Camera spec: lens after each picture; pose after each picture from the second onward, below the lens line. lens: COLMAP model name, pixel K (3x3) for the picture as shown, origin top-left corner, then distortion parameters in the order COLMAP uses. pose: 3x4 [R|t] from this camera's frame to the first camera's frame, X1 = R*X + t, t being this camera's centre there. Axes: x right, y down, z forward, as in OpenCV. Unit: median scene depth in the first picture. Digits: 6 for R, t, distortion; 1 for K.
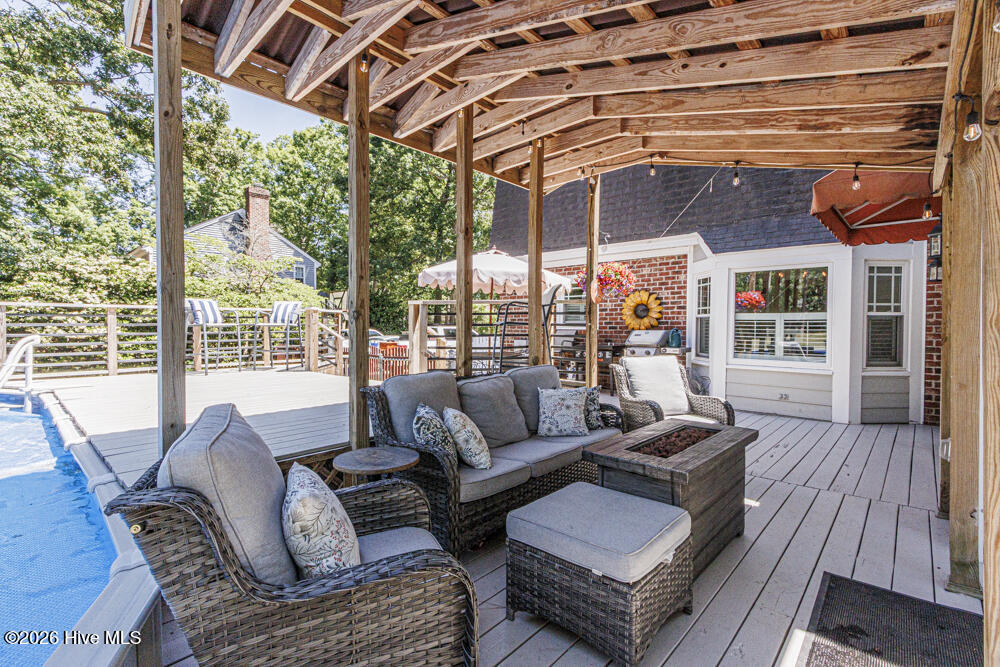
lens RADIAL K [[461.1, 0, 500.7], [0, 461.1, 332.4], [0, 0, 1]] dist [0.002728, -0.000081]
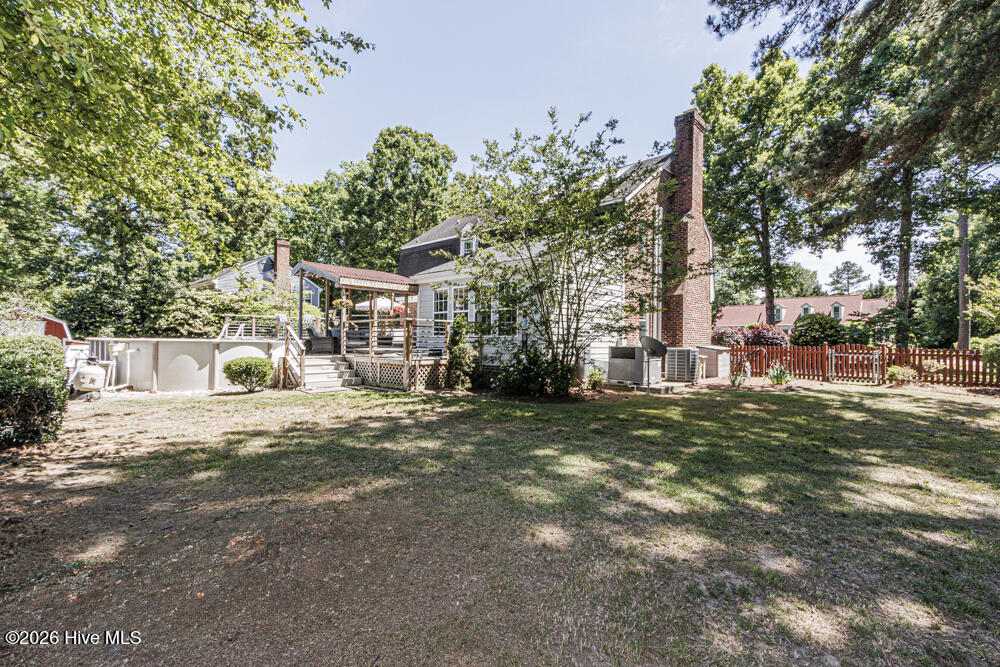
lens RADIAL K [[461.1, 0, 500.4], [0, 461.1, 334.1], [0, 0, 1]] dist [0.002728, -0.000081]
pose [[0.999952, 0.009133, -0.003538, 0.209937], [-0.009234, 0.999513, -0.029793, 0.036248], [0.003264, 0.029824, 0.999550, -0.529598]]
